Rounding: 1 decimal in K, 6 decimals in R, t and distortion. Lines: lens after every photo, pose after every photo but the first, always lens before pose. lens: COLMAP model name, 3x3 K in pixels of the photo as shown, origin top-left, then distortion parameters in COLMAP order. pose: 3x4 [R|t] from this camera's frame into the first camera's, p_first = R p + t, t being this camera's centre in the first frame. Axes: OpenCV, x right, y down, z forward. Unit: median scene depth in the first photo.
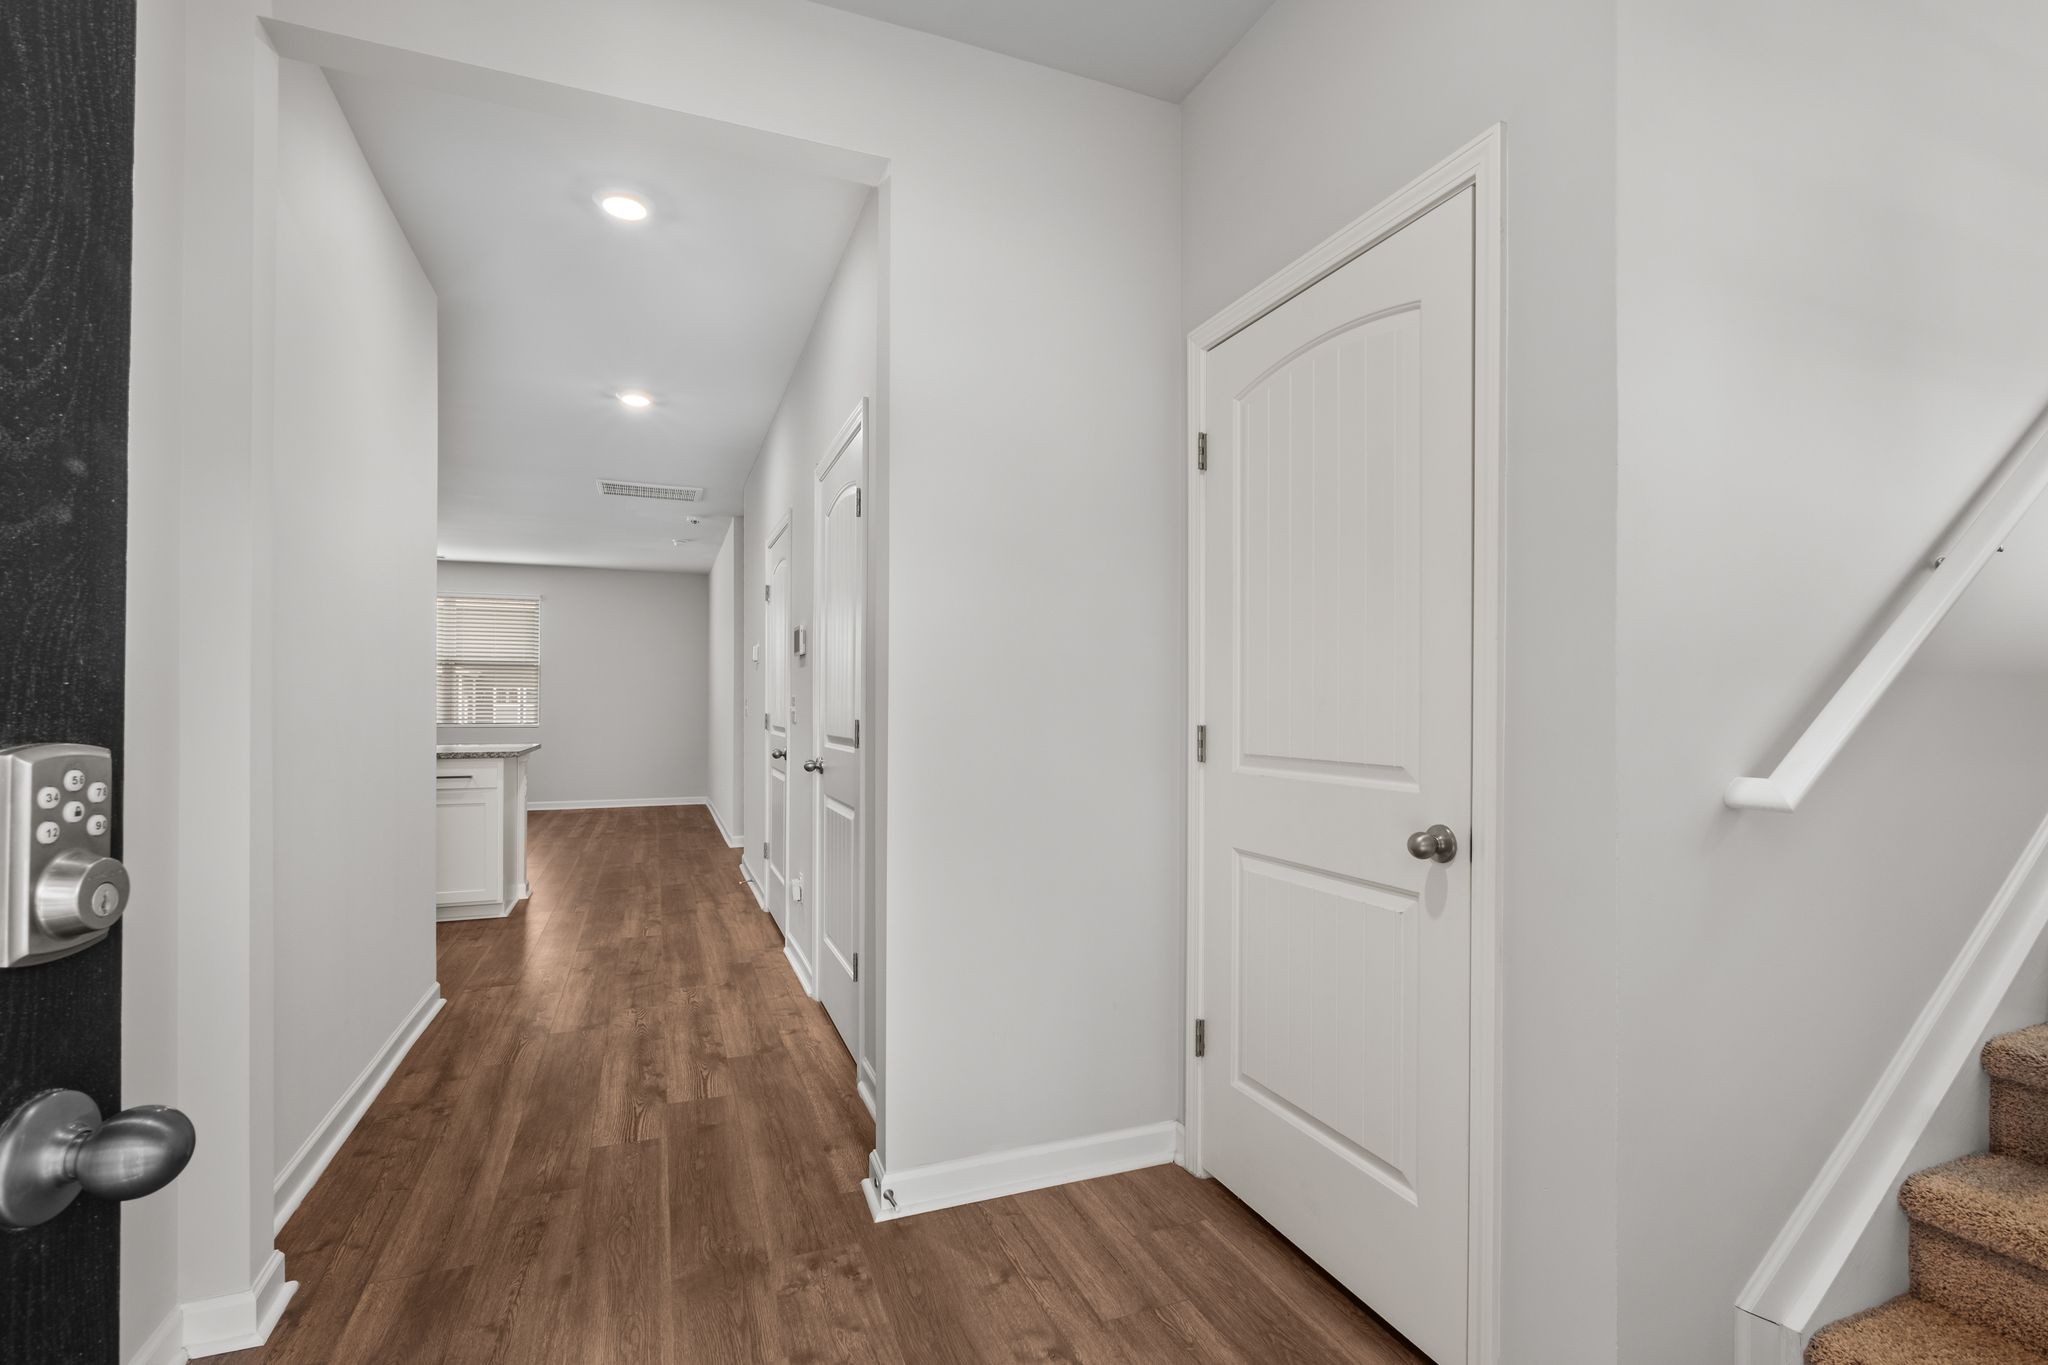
lens RADIAL K [[905.8, 0, 1027.4], [0, 905.8, 702.9], [0, 0, 1]] dist [-0.001739, -0.000647]
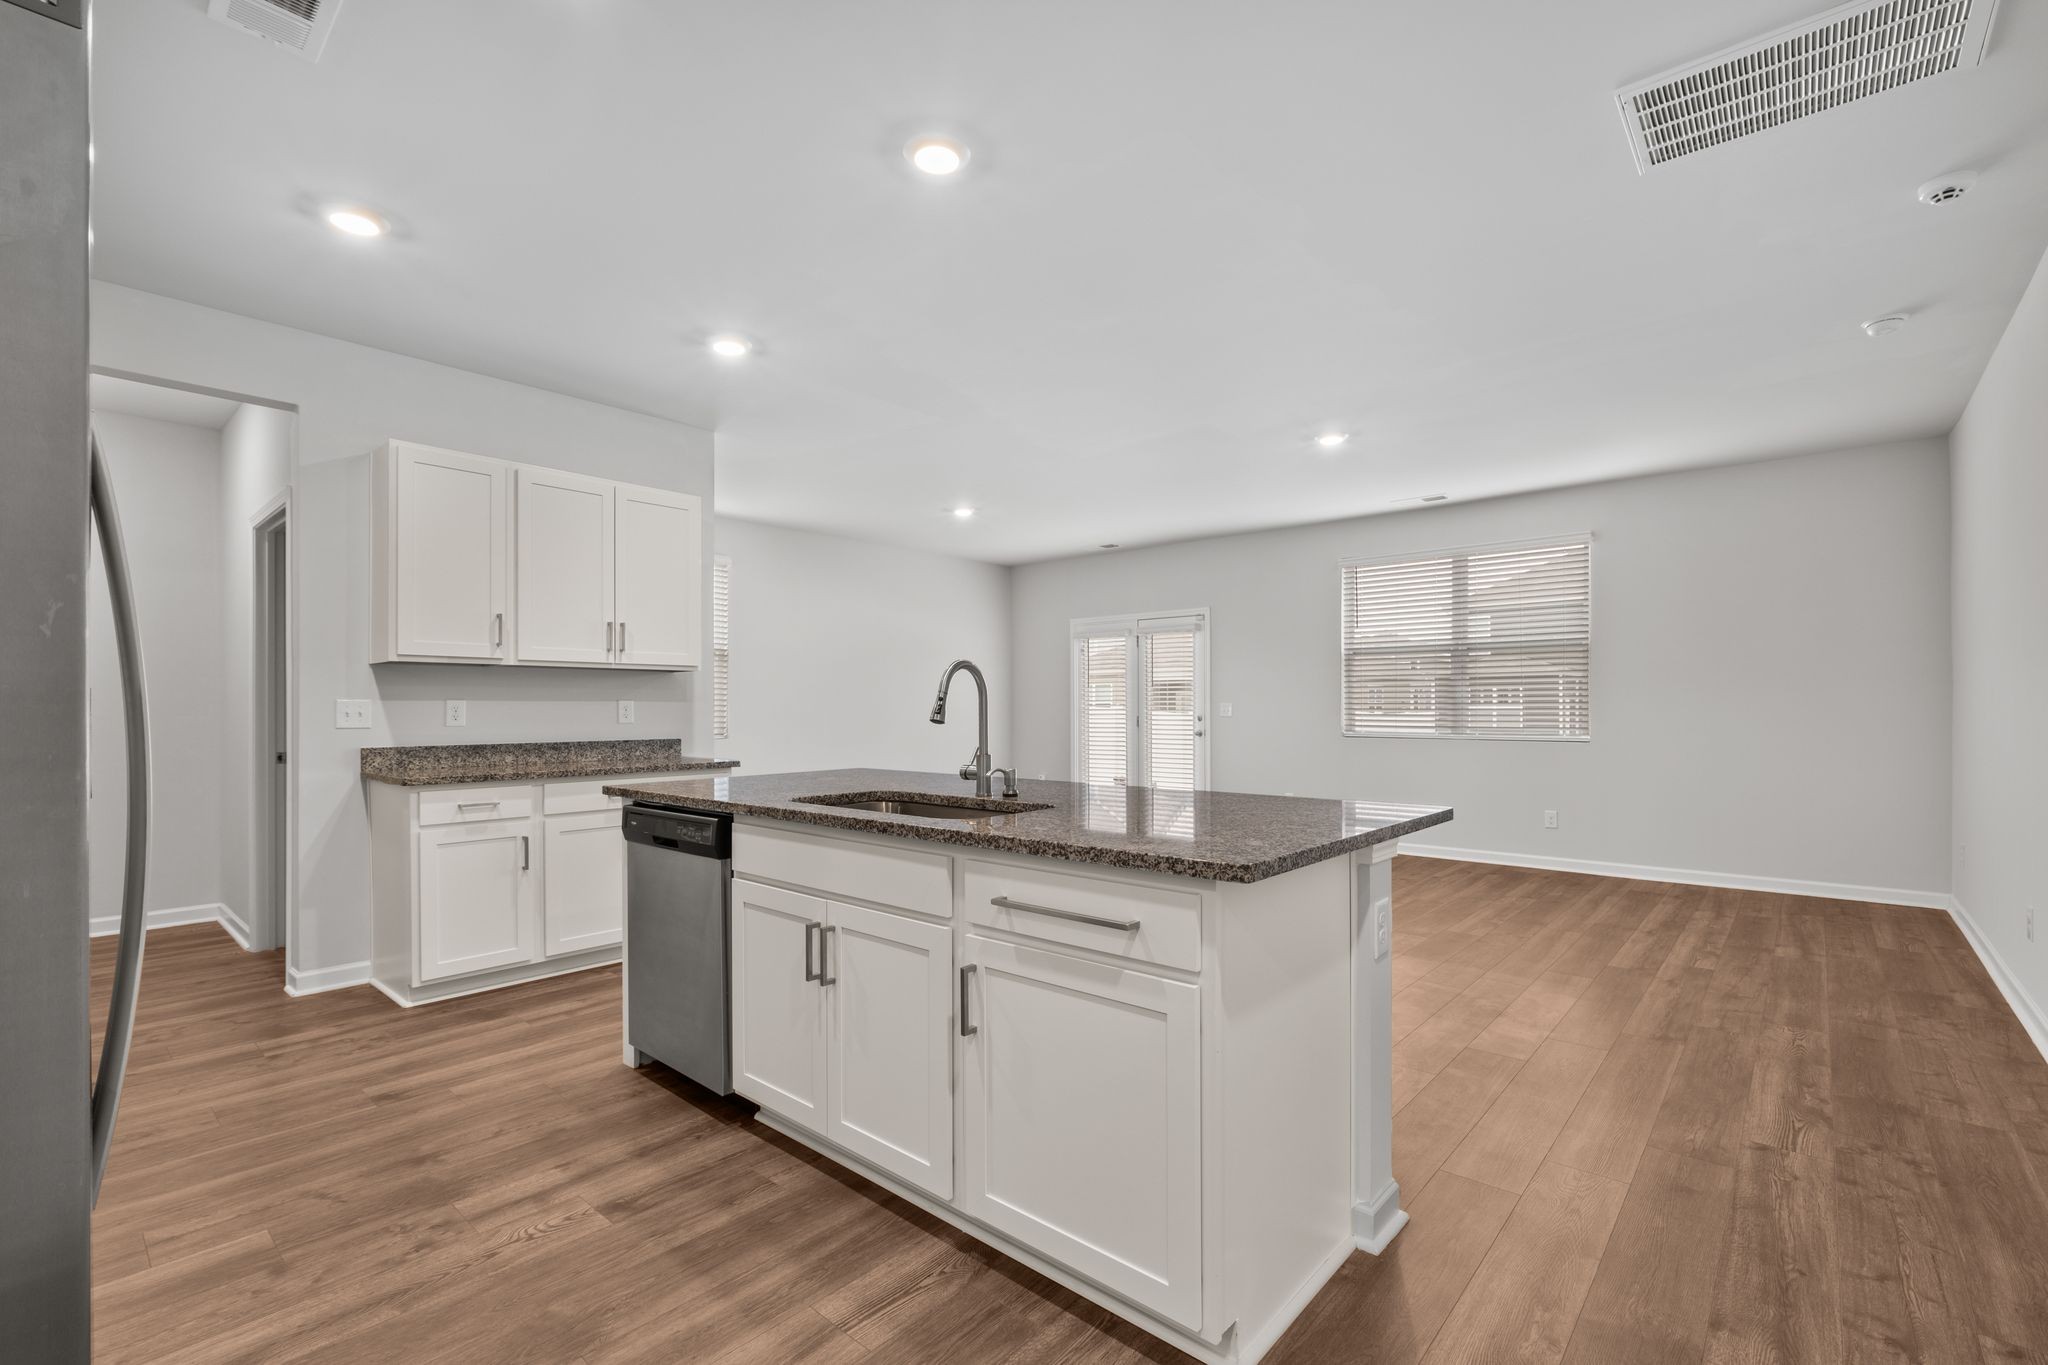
lens RADIAL K [[905.8, 0, 1048.3], [0, 905.8, 725.1], [0, 0, 1]] dist [-0.001739, -0.000647]
pose [[0.460133, 0.002623, -0.887846, -0.174709], [0.015592, 0.999818, 0.011034, 0.002912], [0.887713, -0.018921, 0.460008, 0.422346]]
